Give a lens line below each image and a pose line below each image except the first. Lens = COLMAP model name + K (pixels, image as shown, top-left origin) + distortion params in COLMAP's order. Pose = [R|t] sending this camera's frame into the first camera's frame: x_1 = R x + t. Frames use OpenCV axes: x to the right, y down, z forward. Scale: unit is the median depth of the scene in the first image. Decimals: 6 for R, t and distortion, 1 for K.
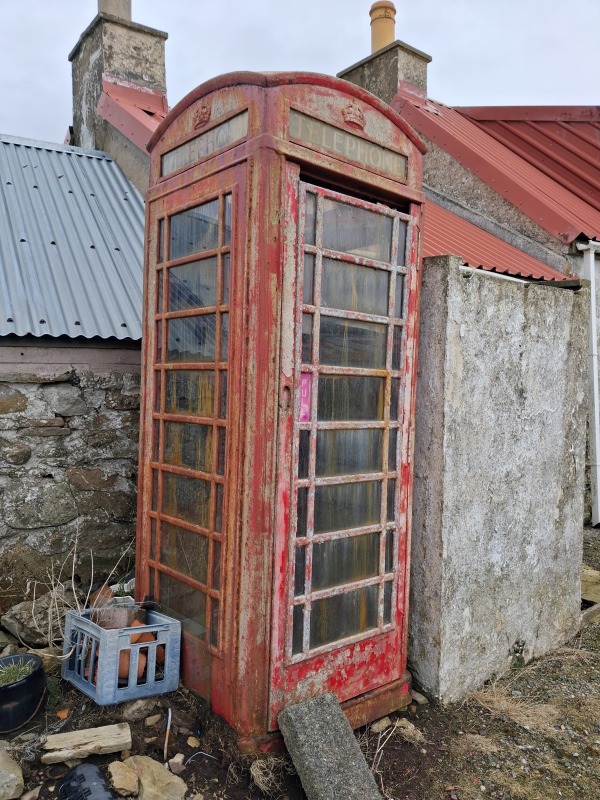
lens RADIAL K [[624.5, 0, 294.5], [0, 624.5, 404.2], [0, 0, 1]] dist [0.052788, -0.085502]
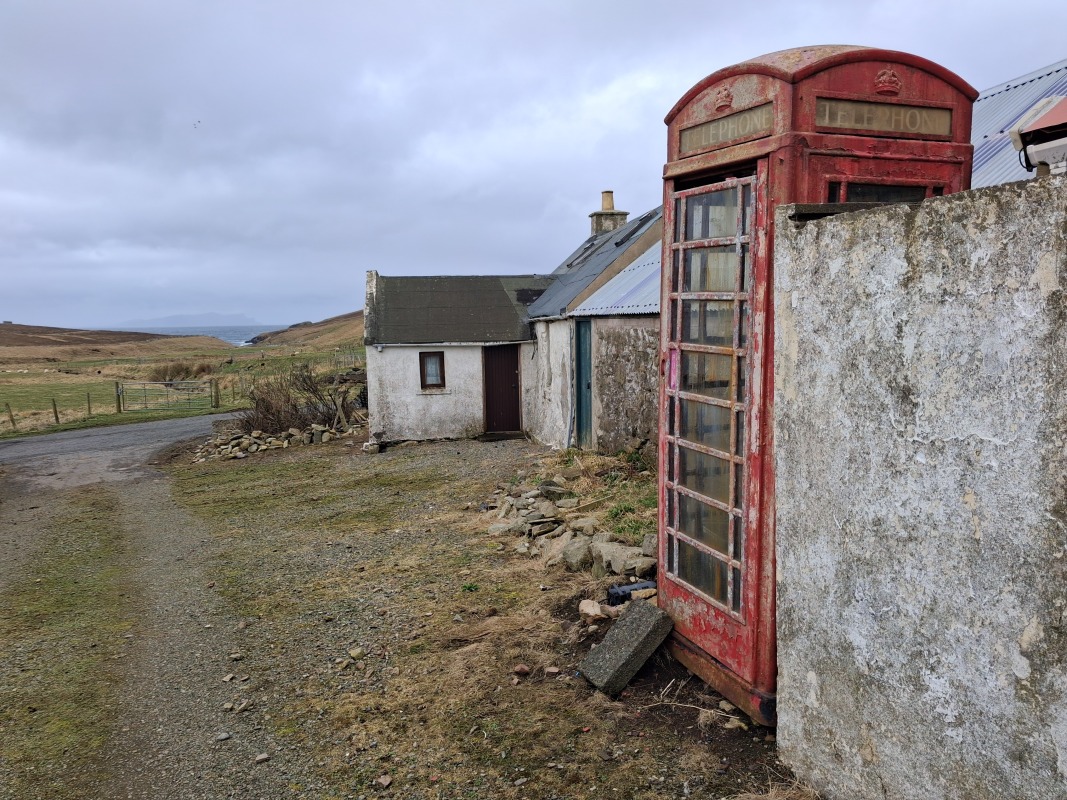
lens RADIAL K [[832.9, 0, 532.6], [0, 832.9, 398.9], [0, 0, 1]] dist [0.052788, -0.085502]
pose [[-0.324171, 0.092821, -0.941434, 1.286926], [-0.024405, 0.994023, 0.106410, -0.093770], [0.945684, 0.057471, -0.319968, 0.989241]]
